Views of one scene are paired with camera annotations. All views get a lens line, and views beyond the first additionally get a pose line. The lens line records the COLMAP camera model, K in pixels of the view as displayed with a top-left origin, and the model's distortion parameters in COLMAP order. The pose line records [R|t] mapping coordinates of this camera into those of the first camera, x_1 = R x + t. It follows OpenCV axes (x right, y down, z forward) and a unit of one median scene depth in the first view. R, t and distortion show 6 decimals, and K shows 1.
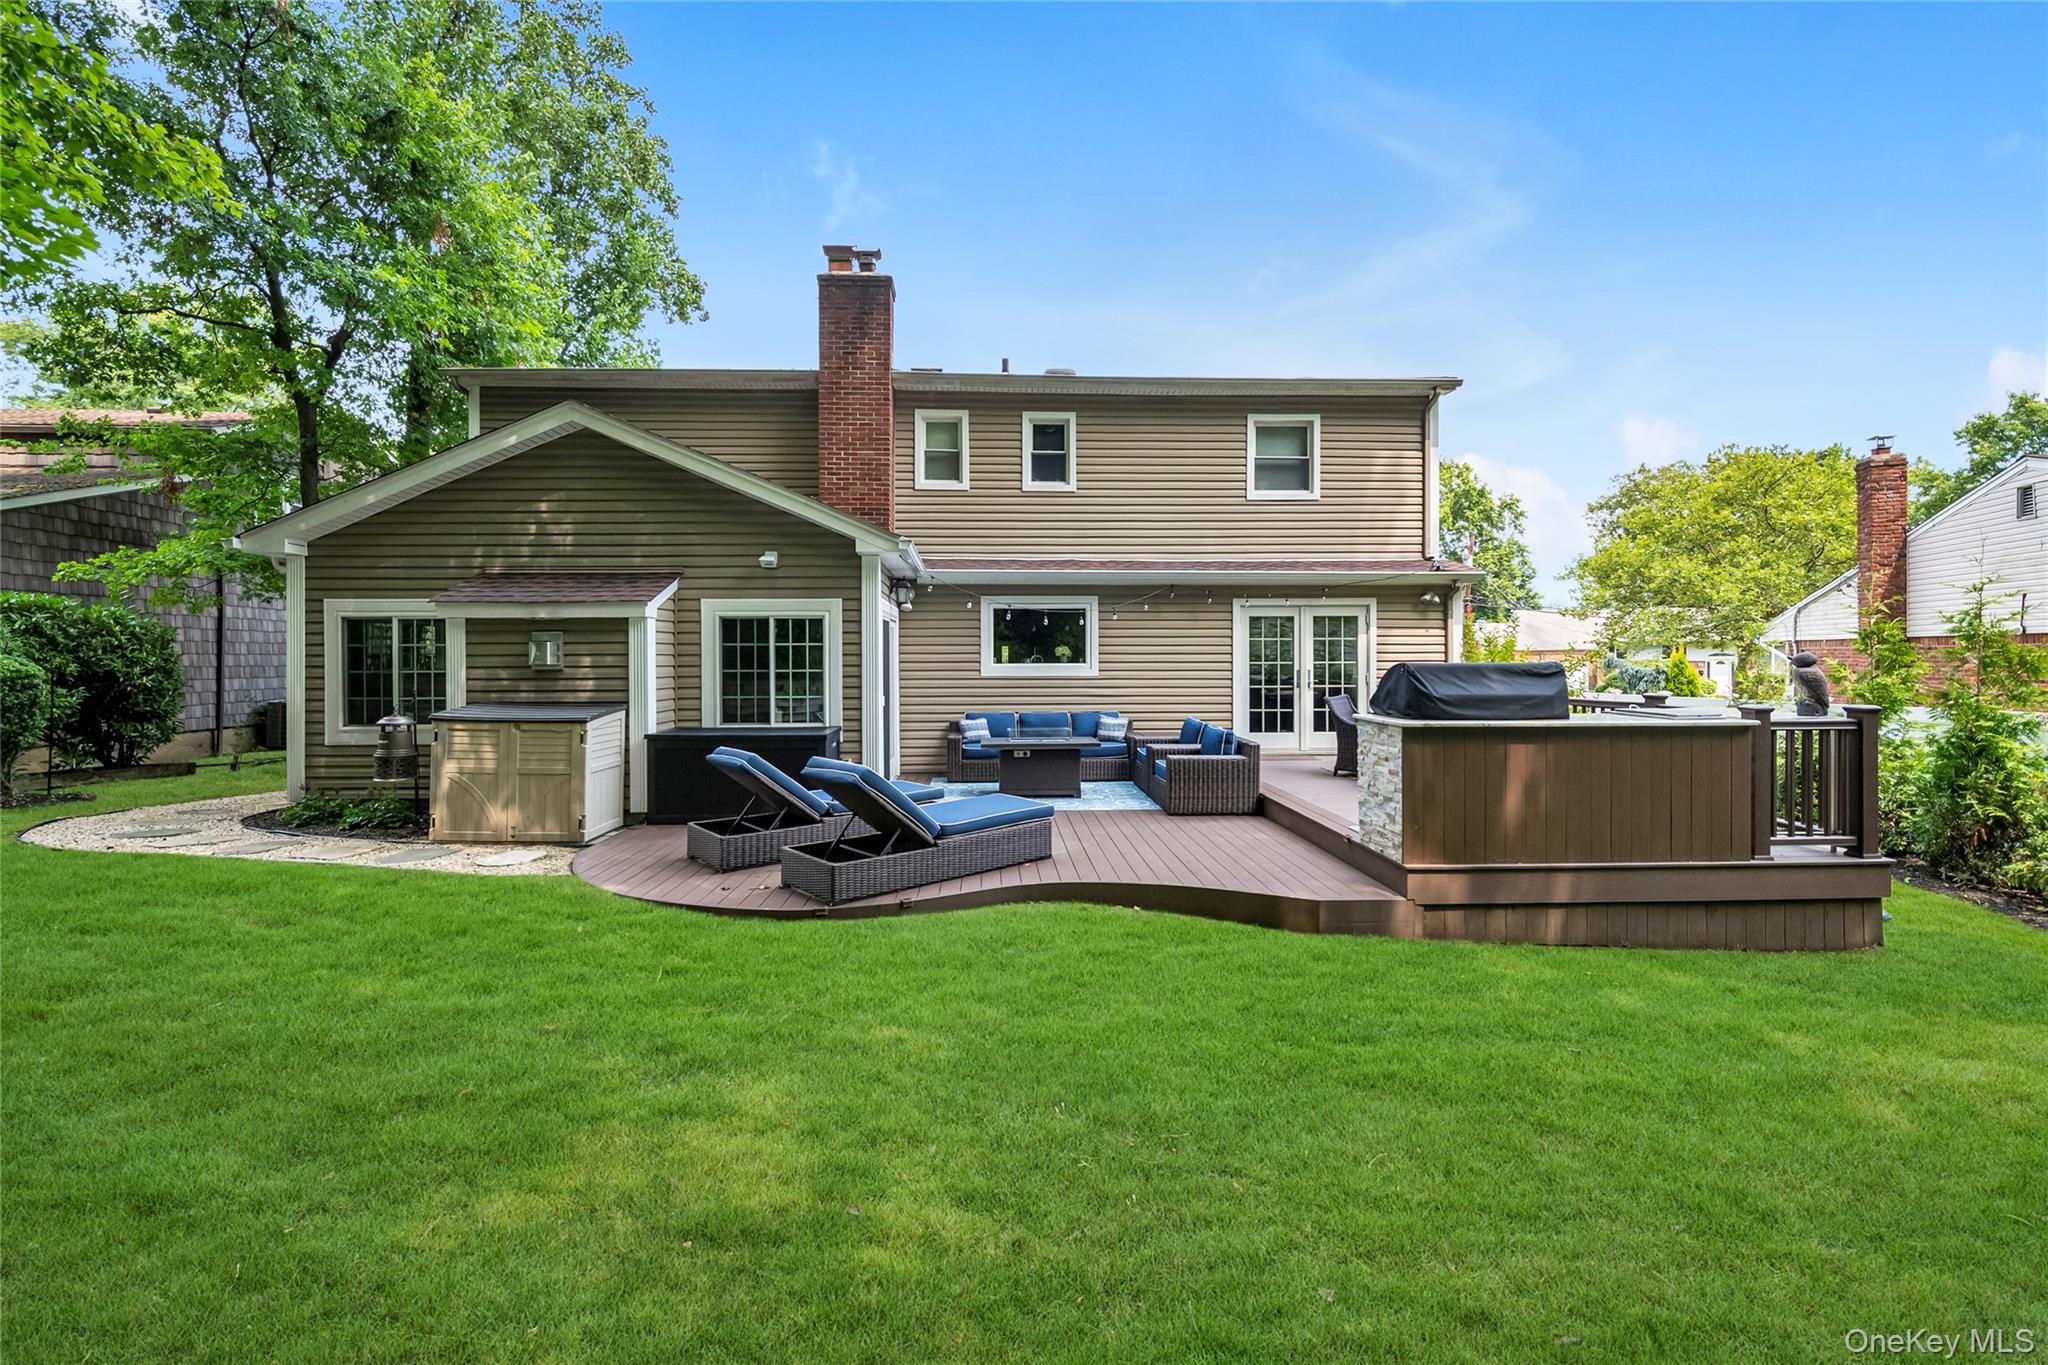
lens RADIAL K [[854.7, 0, 1022.1], [0, 854.7, 658.3], [0, 0, 1]] dist [-0.002439, -0.000249]
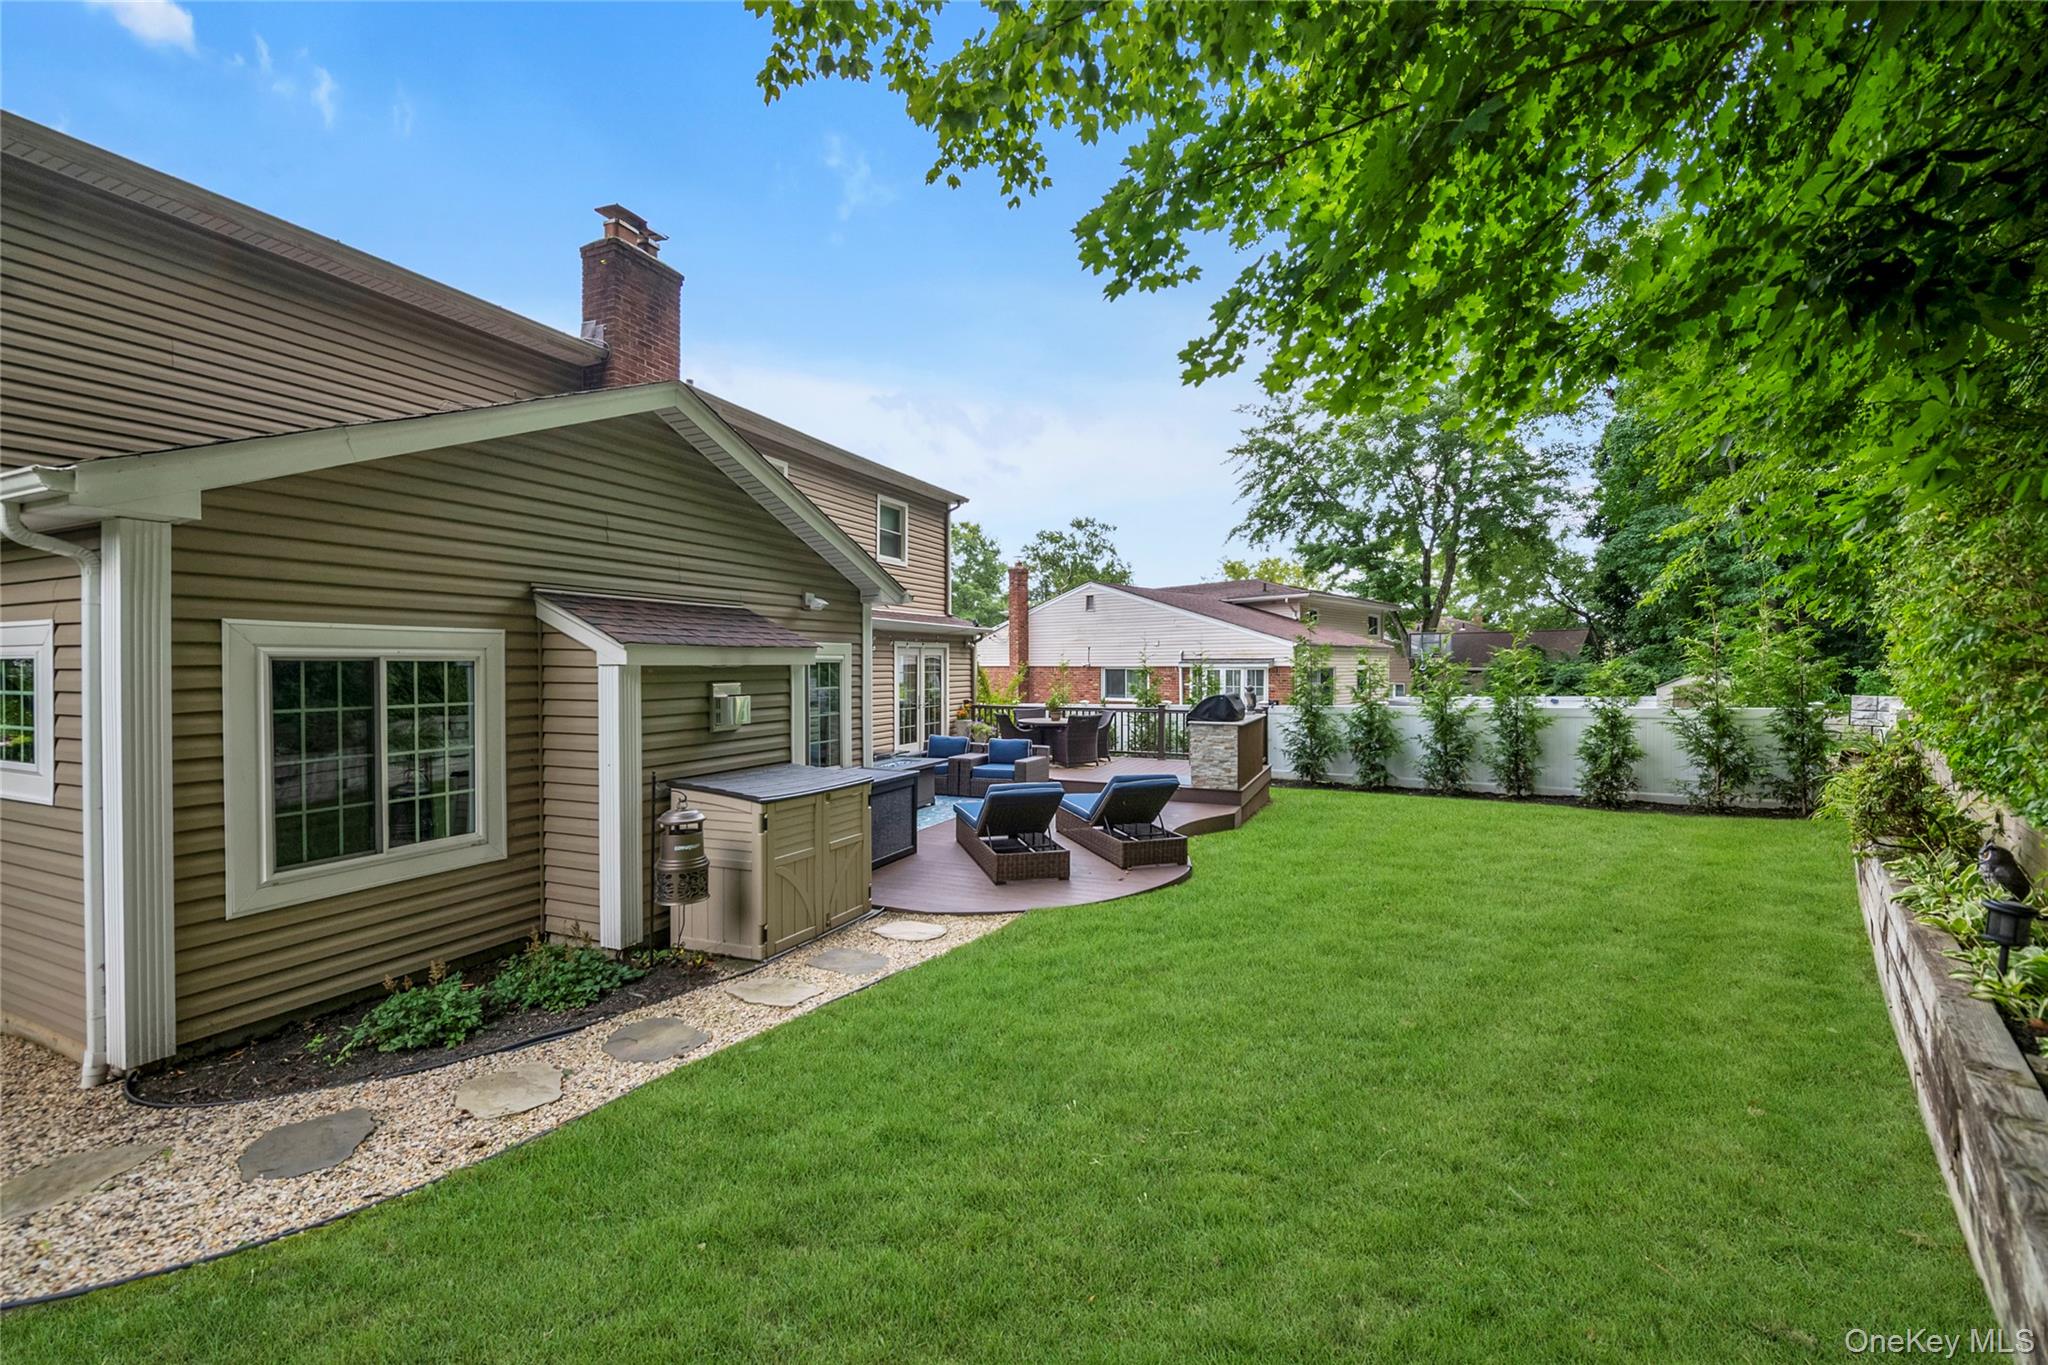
lens RADIAL K [[818.1, 0, 1024.0], [0, 818.1, 682.5], [0, 0, 1]] dist [-0.001016, -0.000095]
pose [[0.434253, -0.017566, 0.900620, -0.766972], [0.000027, 0.999810, 0.019488, -0.031556], [-0.900791, -0.008438, 0.434171, 0.290770]]
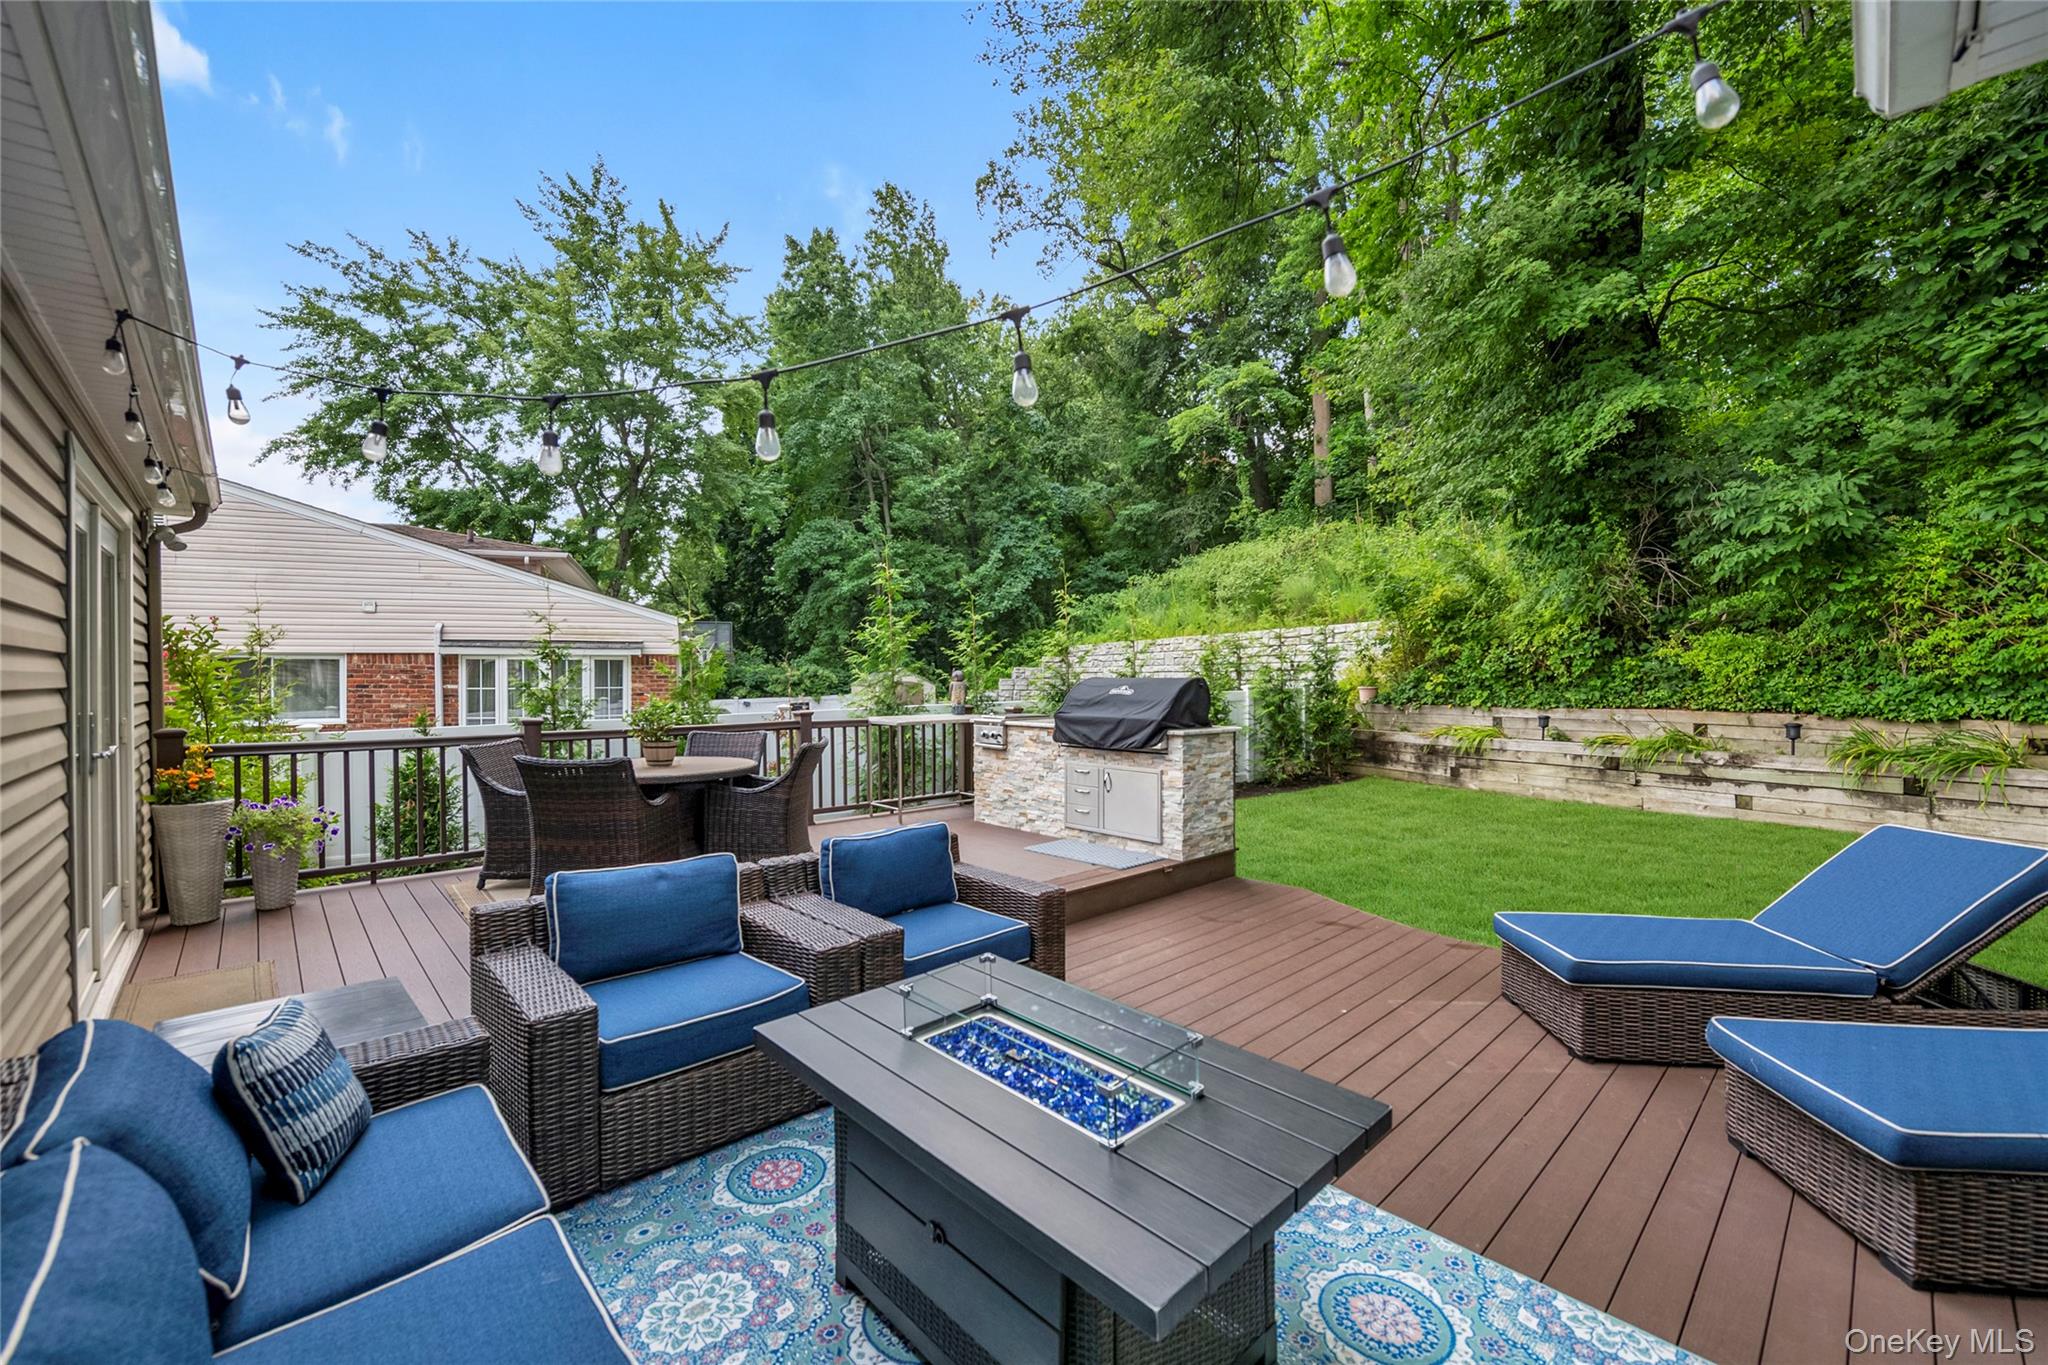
lens RADIAL K [[818.1, 0, 1024.0], [0, 818.1, 682.5], [0, 0, 1]] dist [-0.001016, -0.000095]
pose [[-0.653270, -0.003347, 0.757118, -0.091001], [0.003033, 0.999971, 0.007037, -0.000184], [-0.757119, 0.006893, -0.653241, 0.935890]]
